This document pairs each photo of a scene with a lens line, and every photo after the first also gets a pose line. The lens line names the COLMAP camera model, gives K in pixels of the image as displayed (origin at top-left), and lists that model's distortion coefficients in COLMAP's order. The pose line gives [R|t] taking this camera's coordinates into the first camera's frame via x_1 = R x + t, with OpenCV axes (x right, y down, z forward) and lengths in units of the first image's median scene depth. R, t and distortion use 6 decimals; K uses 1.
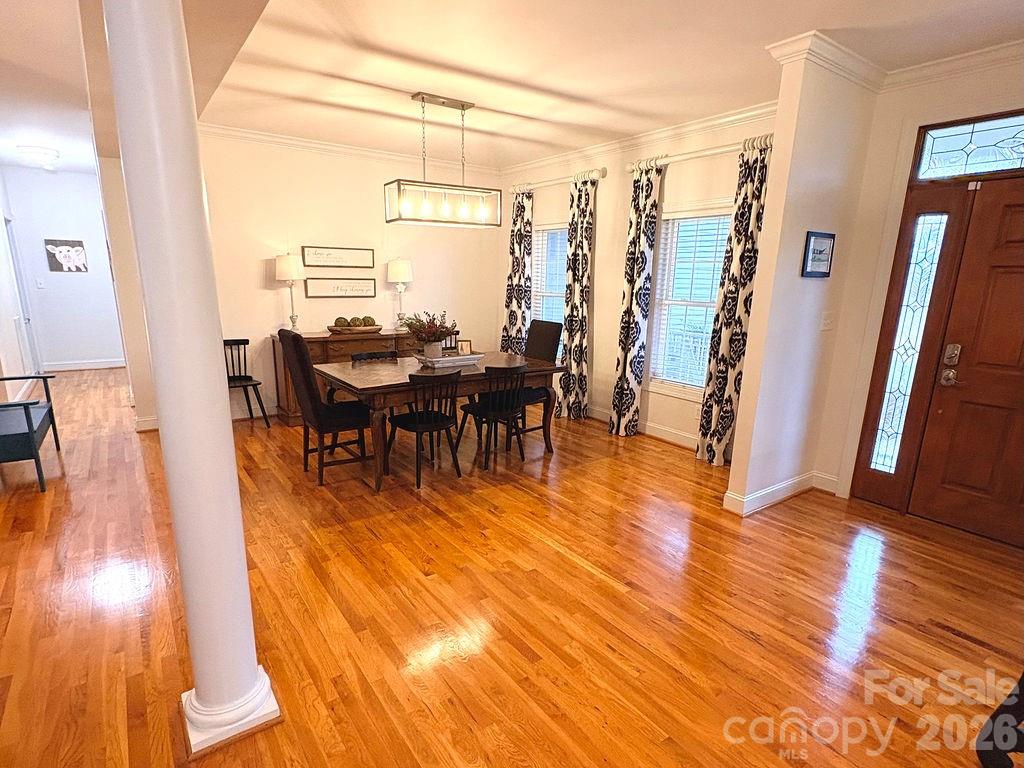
lens RADIAL K [[543.8, 0, 512.4], [0, 543.8, 415.8], [0, 0, 1]] dist [-0.003666, -0.000262]
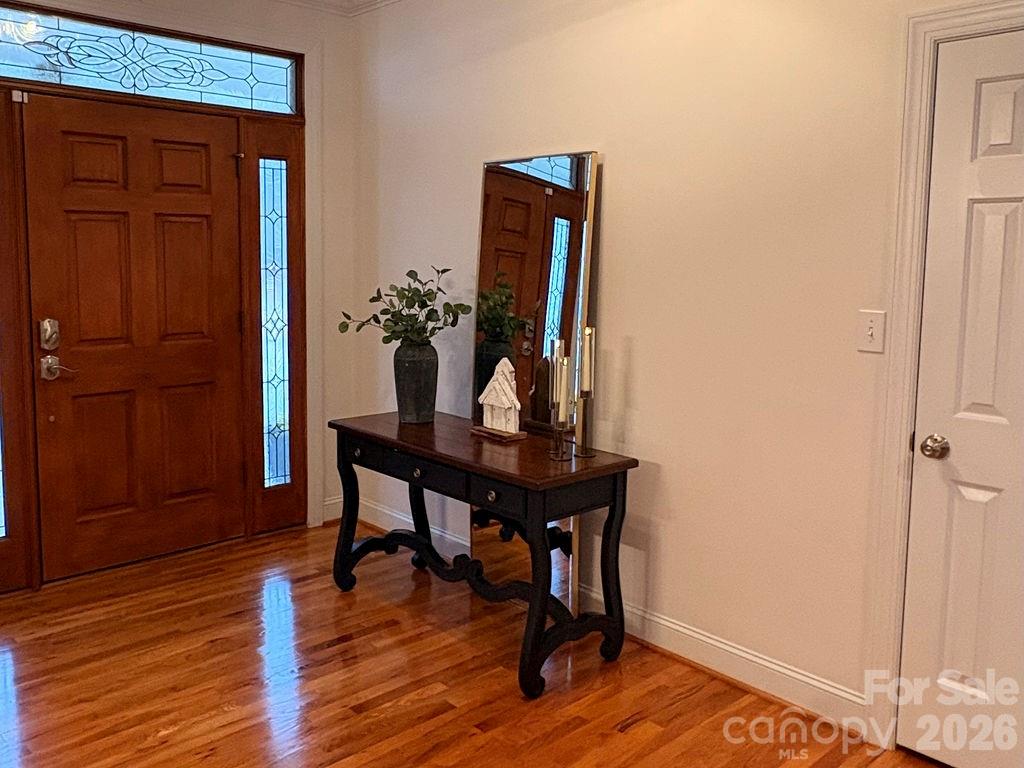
lens RADIAL K [[1007.6, 0, 512.0], [0, 1007.6, 384.0], [0, 0, 1]] dist [0.006210, 0.005344]
pose [[-0.206614, -0.145526, 0.967540, -0.451575], [0.224166, 0.955533, 0.191590, -0.133237], [-0.952397, 0.256475, -0.164805, 0.531963]]
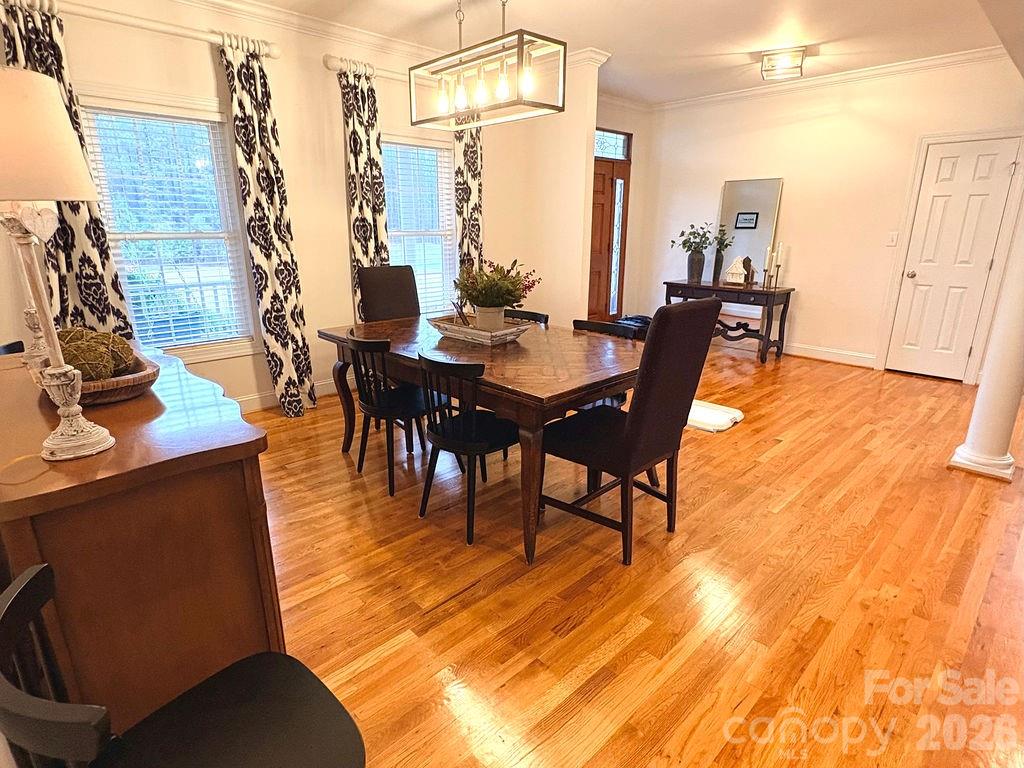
lens RADIAL K [[554.7, 0, 512.0], [0, 554.7, 384.0], [0, 0, 1]] dist [0.000128, -0.000667]
pose [[-0.182366, -0.299981, 0.936351, -0.858306], [0.233996, 0.911718, 0.337663, -0.297022], [-0.954981, 0.280681, -0.096073, 1.166327]]
